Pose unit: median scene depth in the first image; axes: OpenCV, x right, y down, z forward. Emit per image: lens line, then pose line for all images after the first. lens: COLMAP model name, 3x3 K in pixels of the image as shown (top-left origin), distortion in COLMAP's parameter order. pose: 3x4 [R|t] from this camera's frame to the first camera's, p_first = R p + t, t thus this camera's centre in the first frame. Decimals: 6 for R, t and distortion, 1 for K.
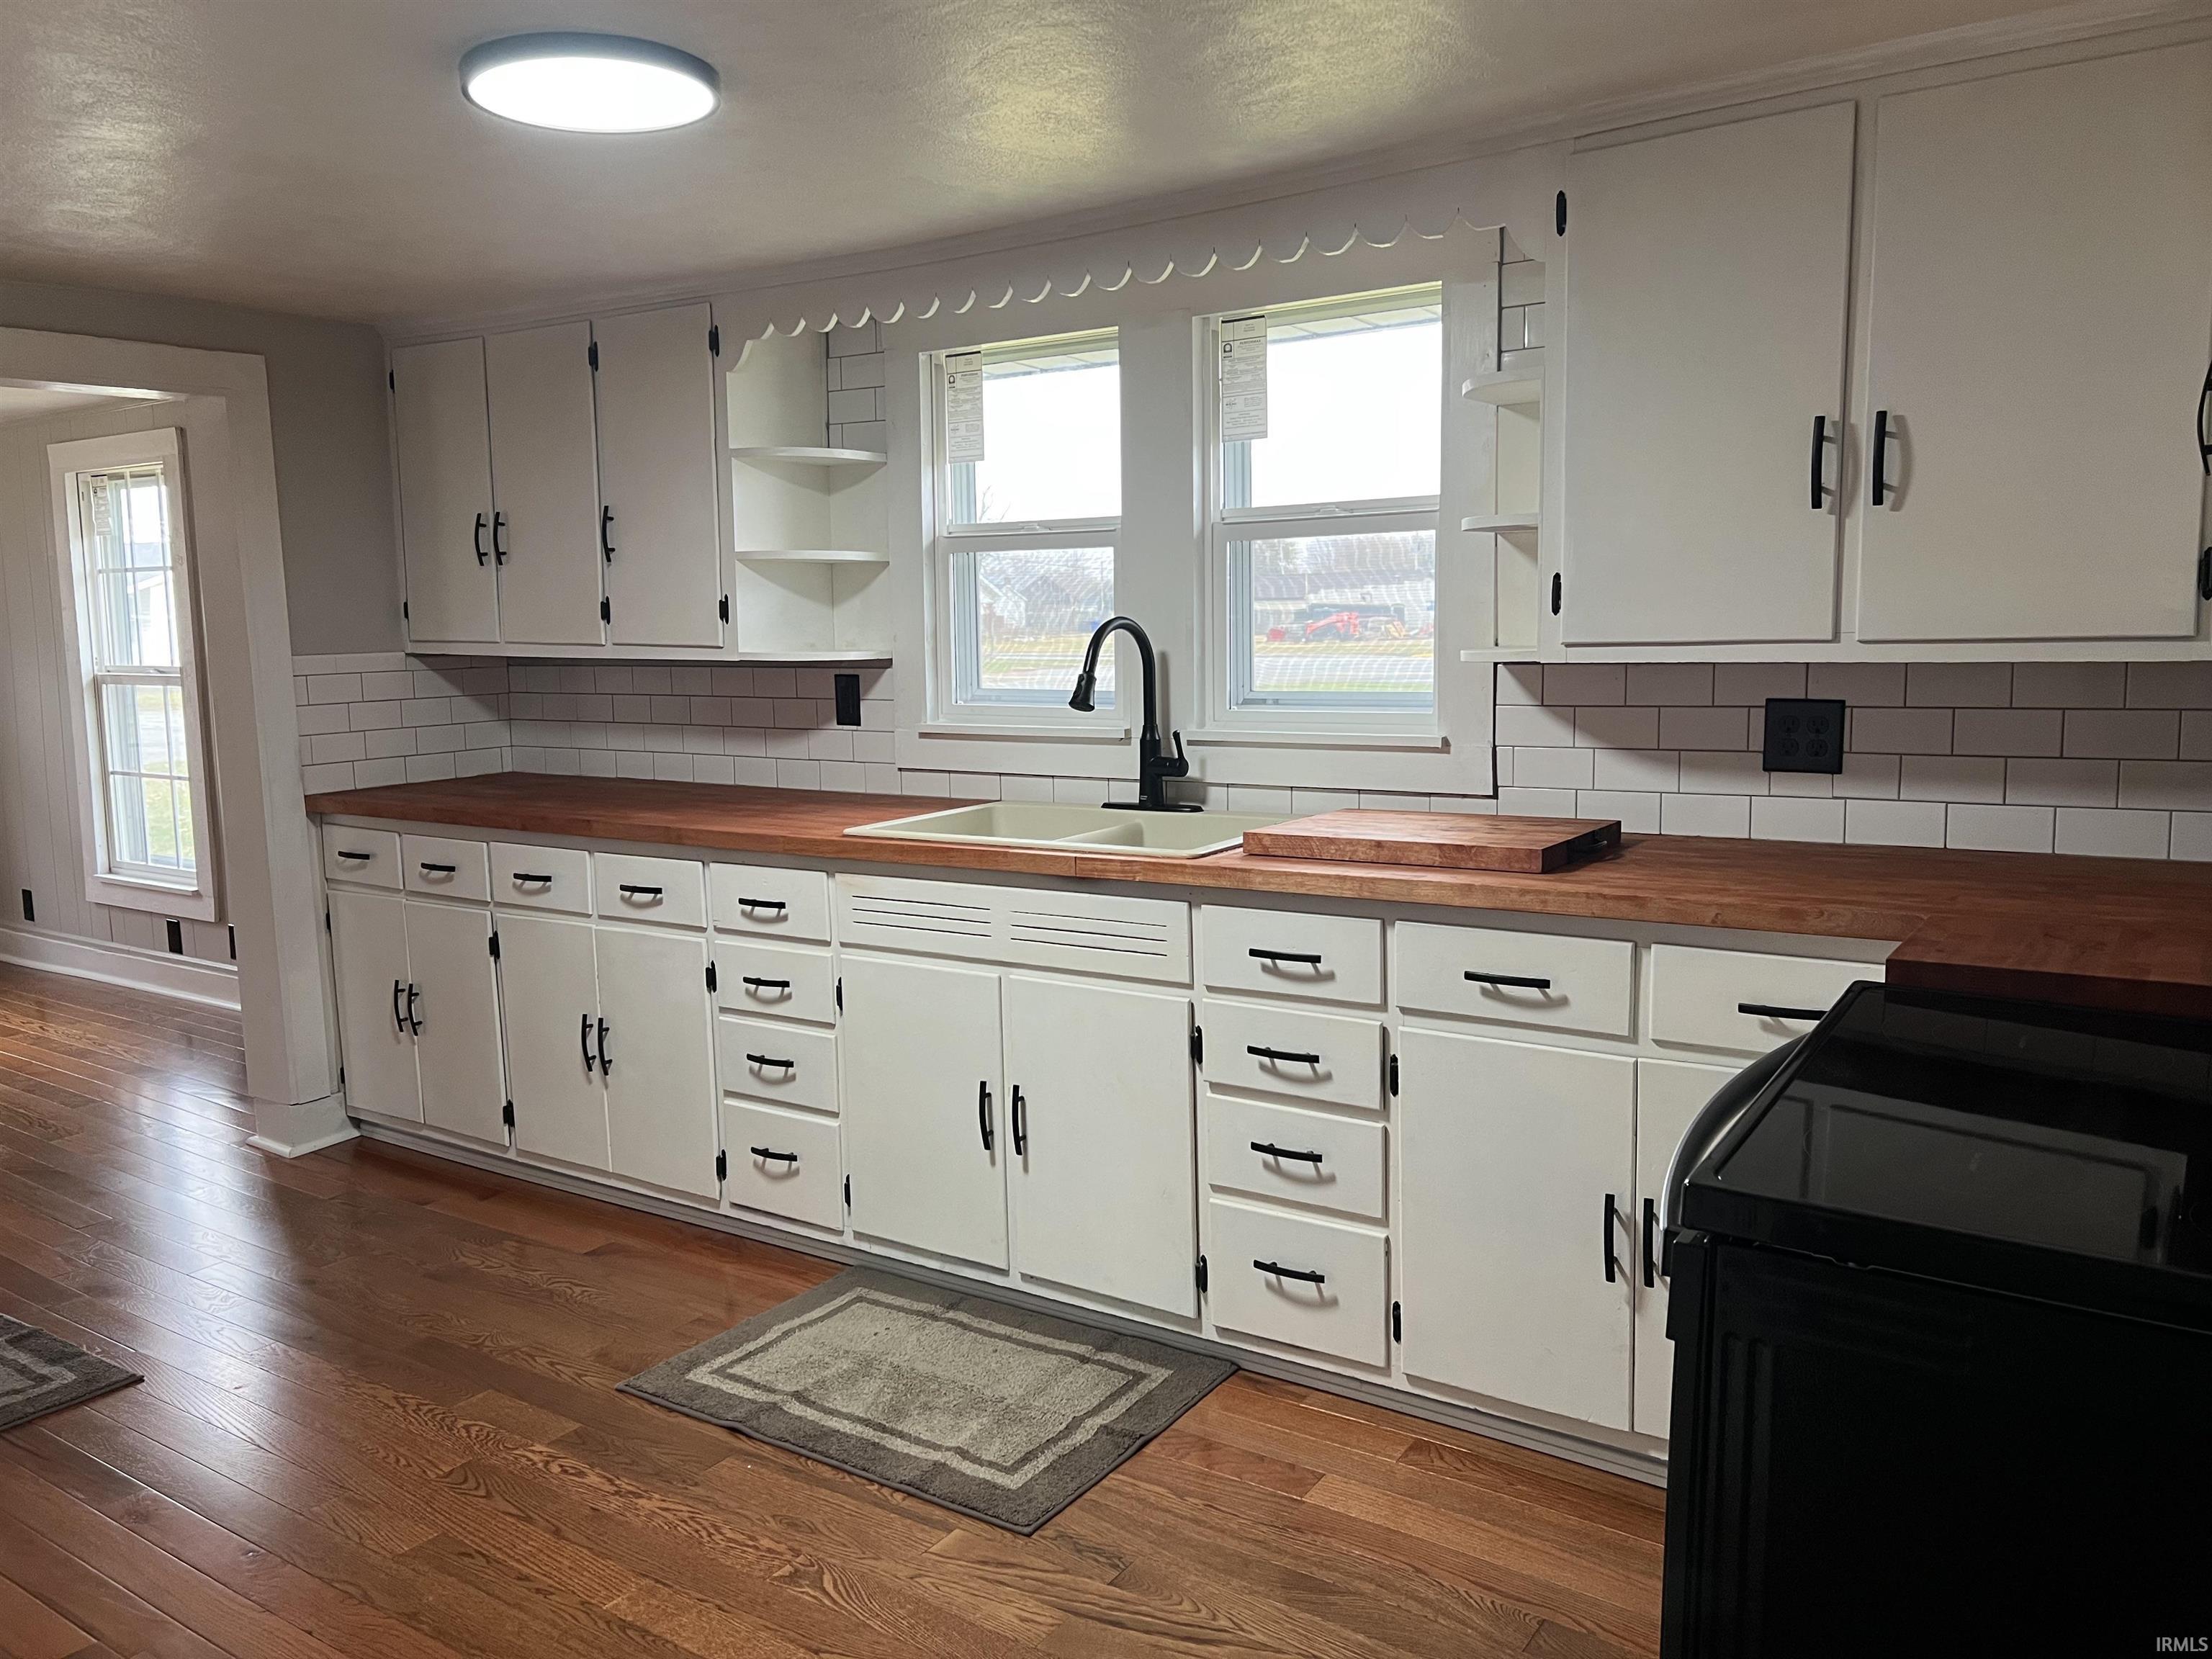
lens RADIAL K [[1643.9, 0, 1105.4], [0, 1643.9, 818.5], [0, 0, 1]] dist [-0.000856, 0.000399]
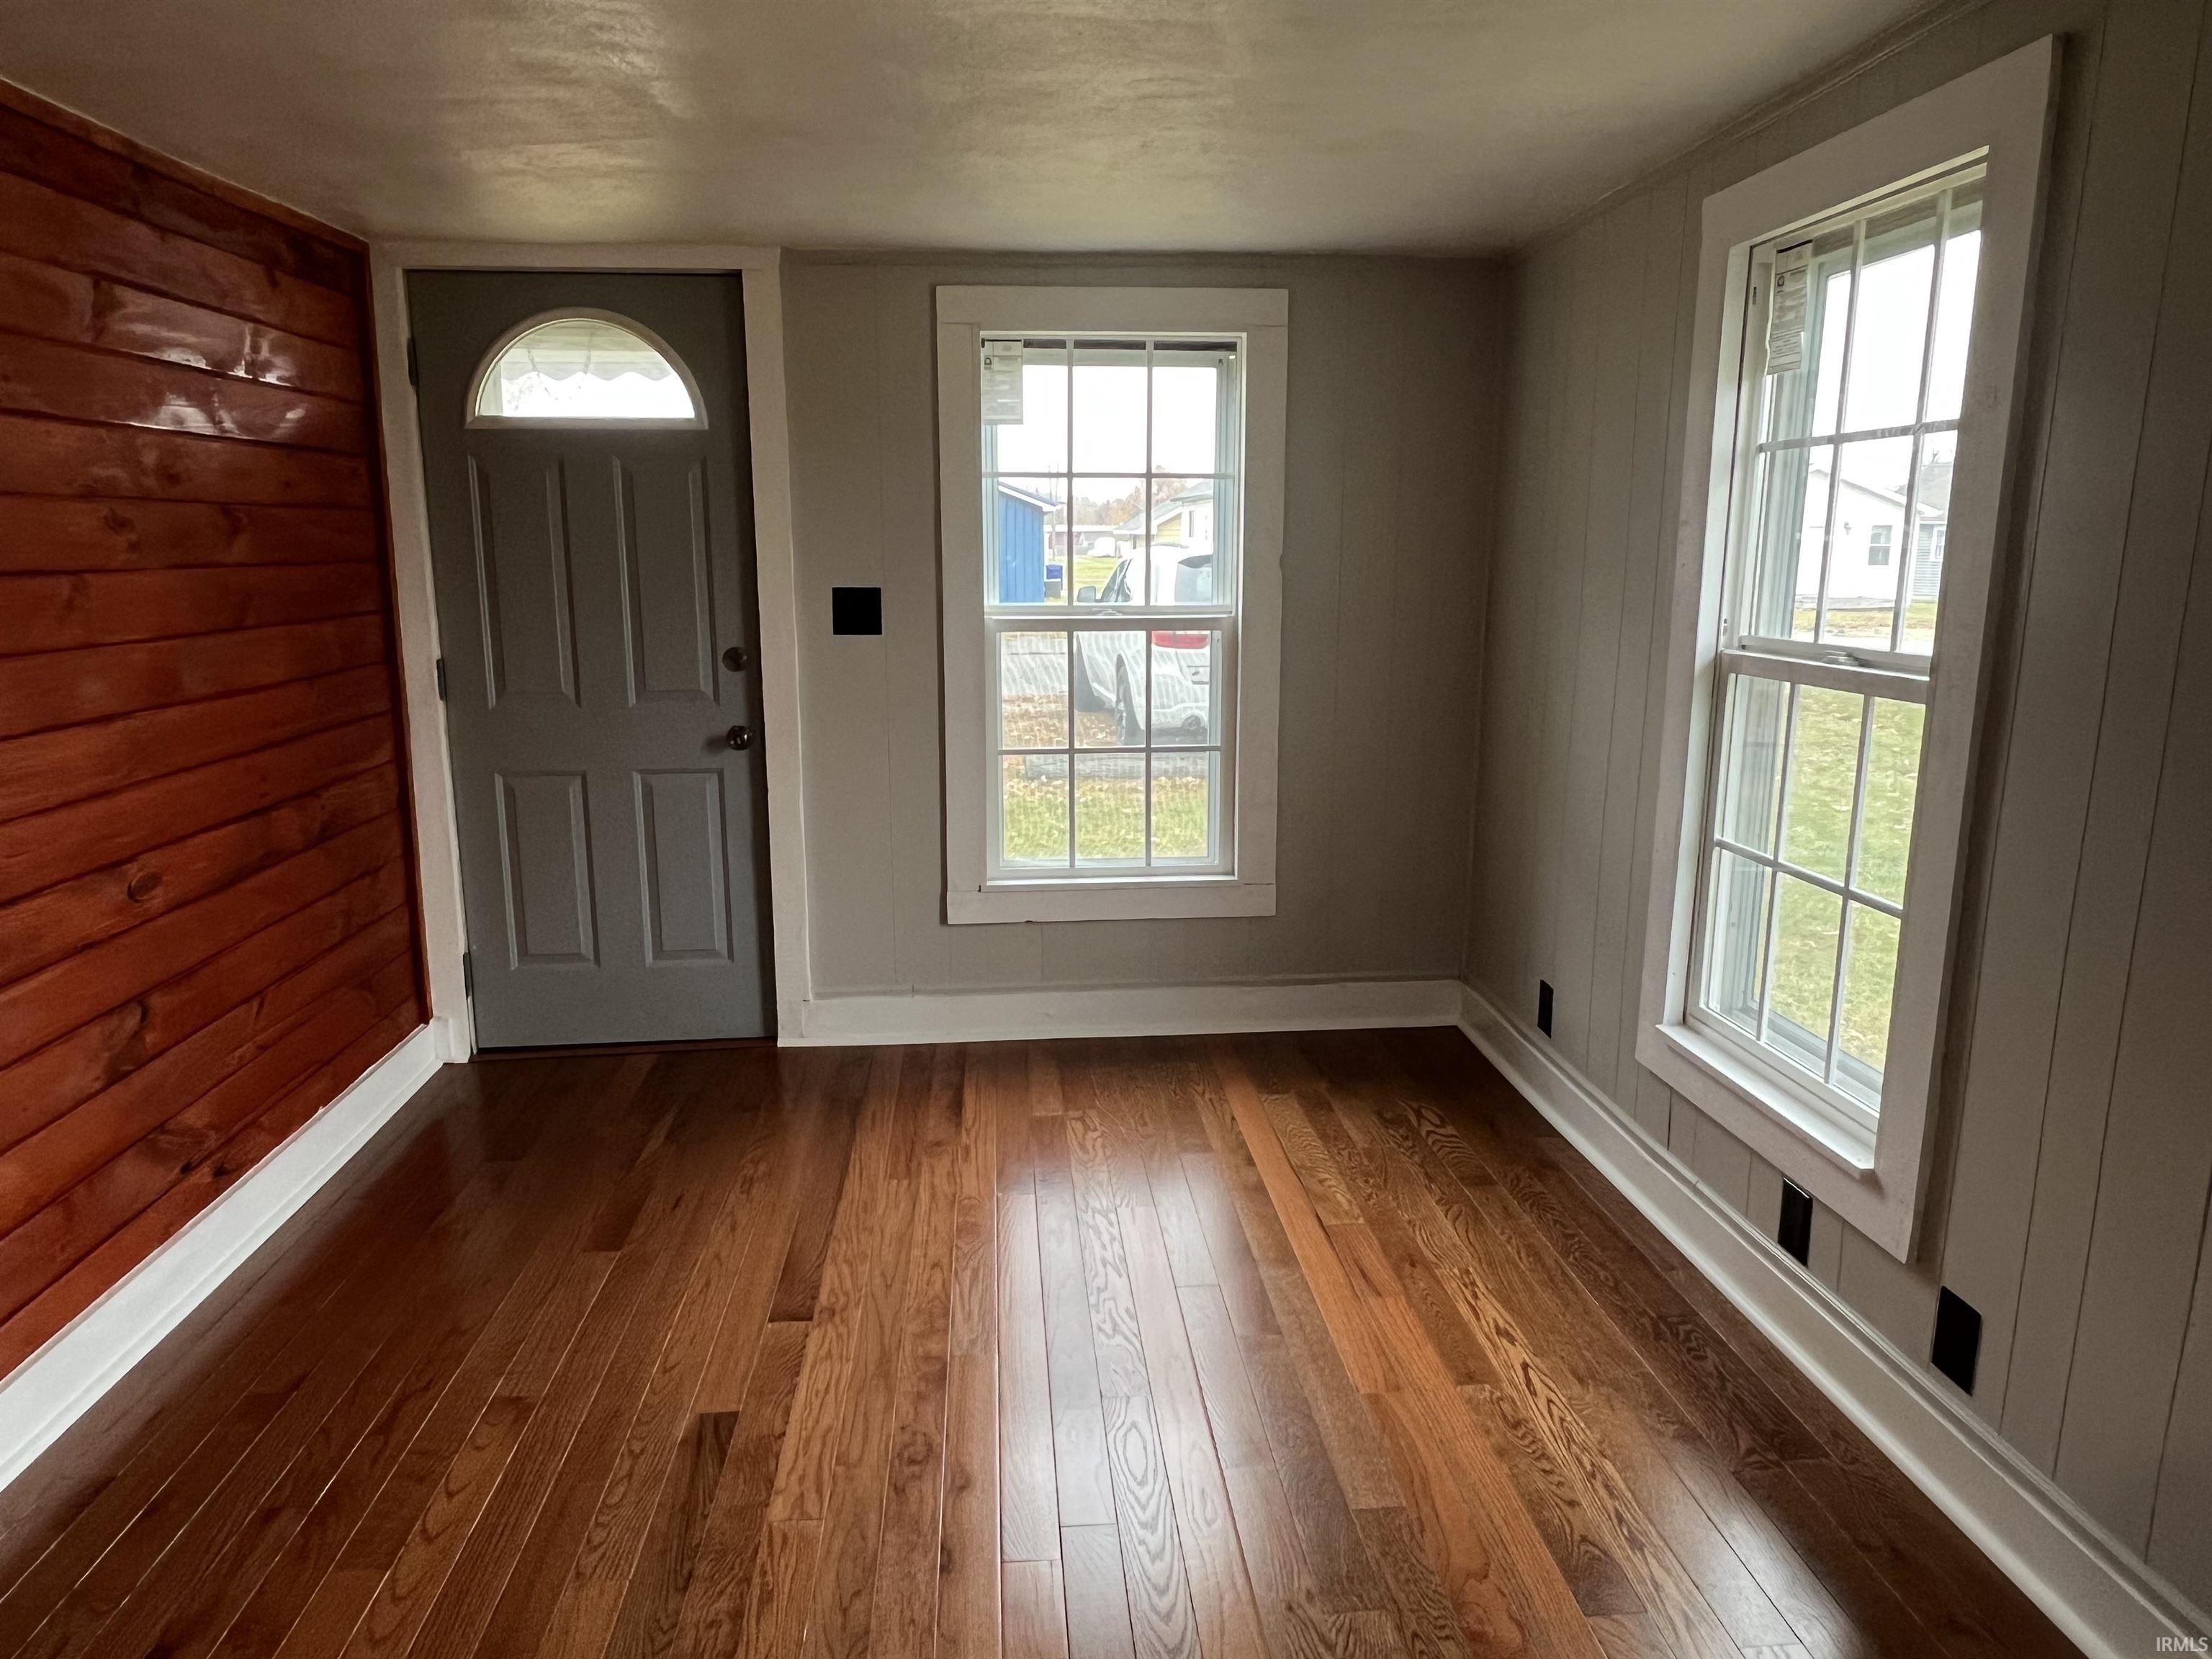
lens RADIAL K [[1445.9, 0, 1106.2], [0, 1445.9, 829.6], [0, 0, 1]] dist [0.004414, 0.000041]
pose [[0.624637, 0.165261, -0.763228, -0.383167], [-0.105603, 0.986249, 0.127124, -0.071217], [0.773742, 0.001193, 0.633500, 0.569648]]
